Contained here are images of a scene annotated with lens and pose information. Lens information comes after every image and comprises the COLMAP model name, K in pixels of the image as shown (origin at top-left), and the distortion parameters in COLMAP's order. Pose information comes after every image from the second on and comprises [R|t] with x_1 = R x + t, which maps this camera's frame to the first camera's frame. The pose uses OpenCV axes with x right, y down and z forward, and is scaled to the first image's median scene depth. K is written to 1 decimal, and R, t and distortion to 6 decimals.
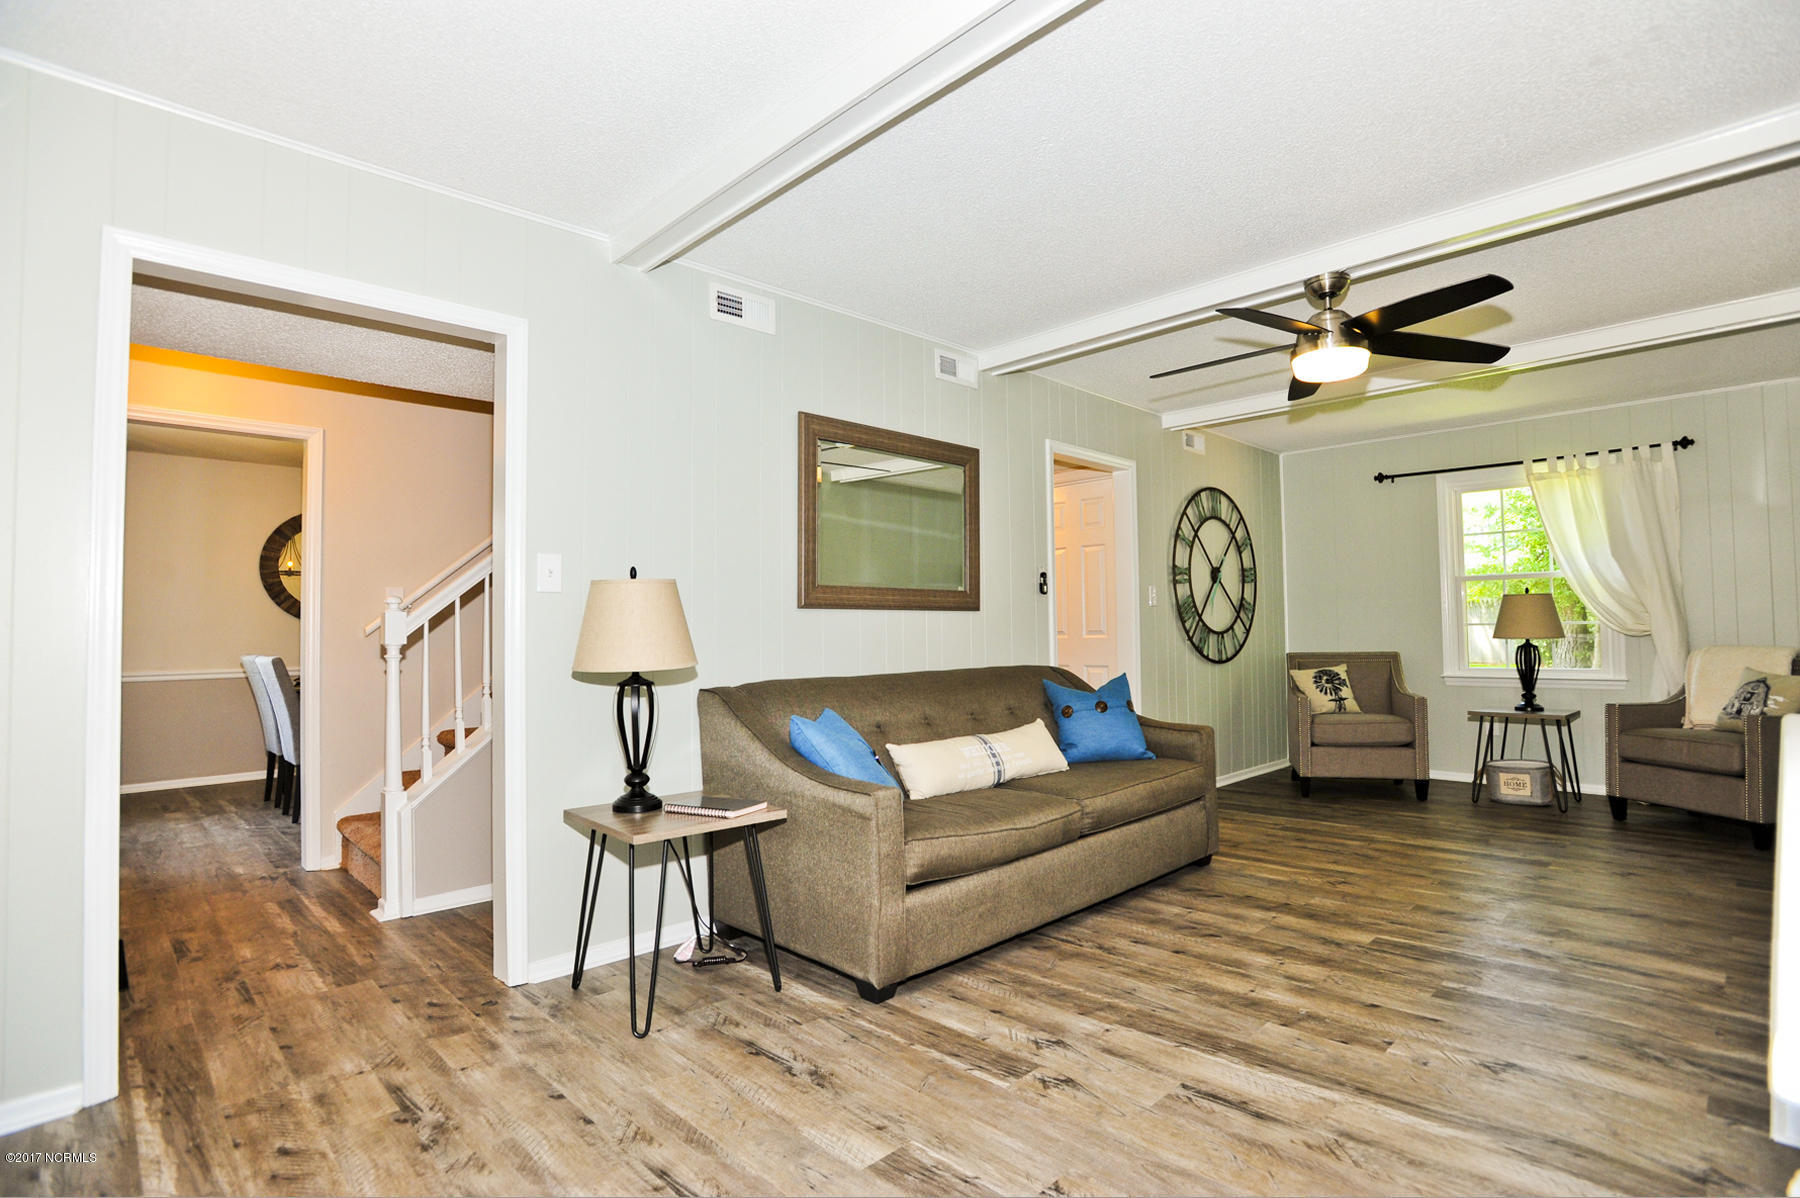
lens RADIAL K [[887.1, 0, 900.5], [0, 887.1, 605.4], [0, 0, 1]] dist [-0.048870, 0.021275]
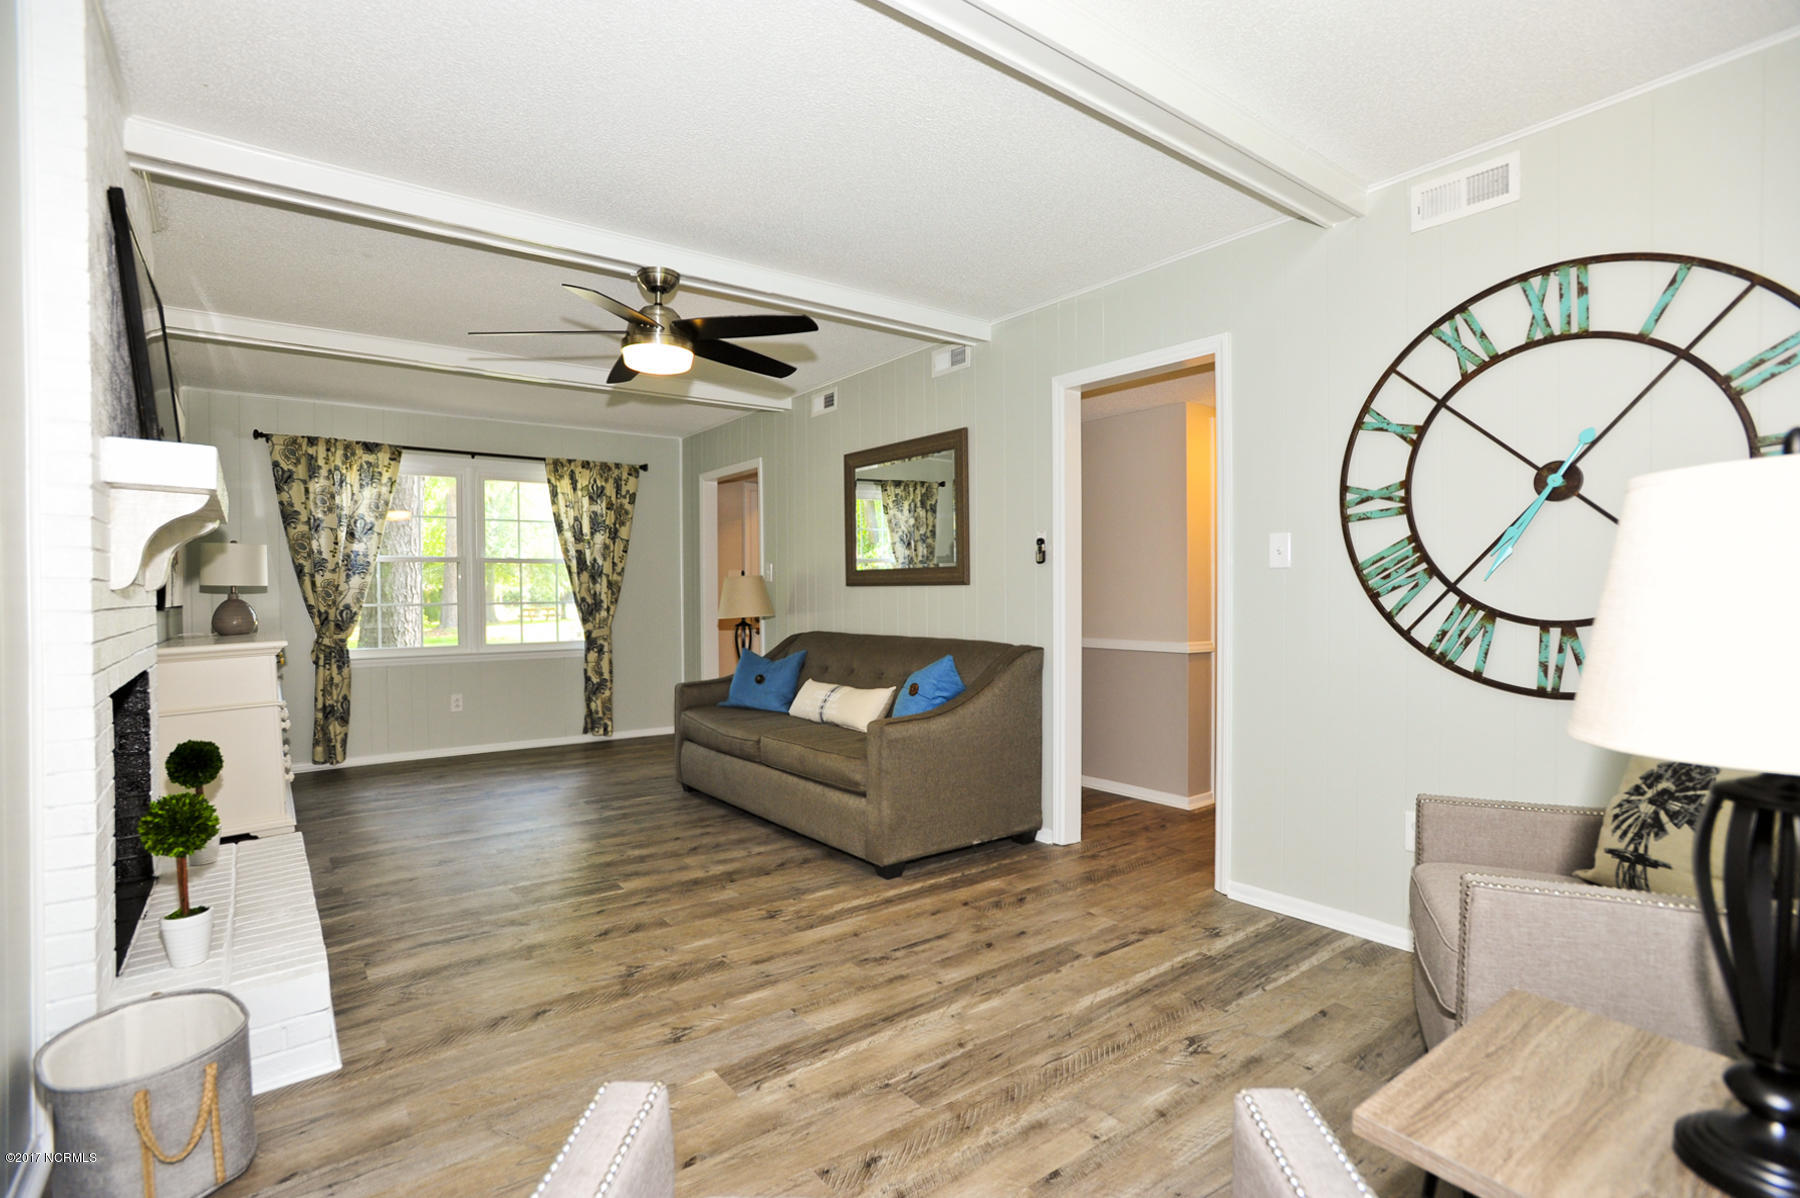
lens RADIAL K [[887.1, 0, 906.8], [0, 887.1, 599.1], [0, 0, 1]] dist [-0.048870, 0.021275]
pose [[-0.142754, 0.016567, -0.989620, 1.475885], [0.035380, 0.999306, 0.011625, 0.011269], [0.989126, -0.033353, -0.143241, 1.413665]]
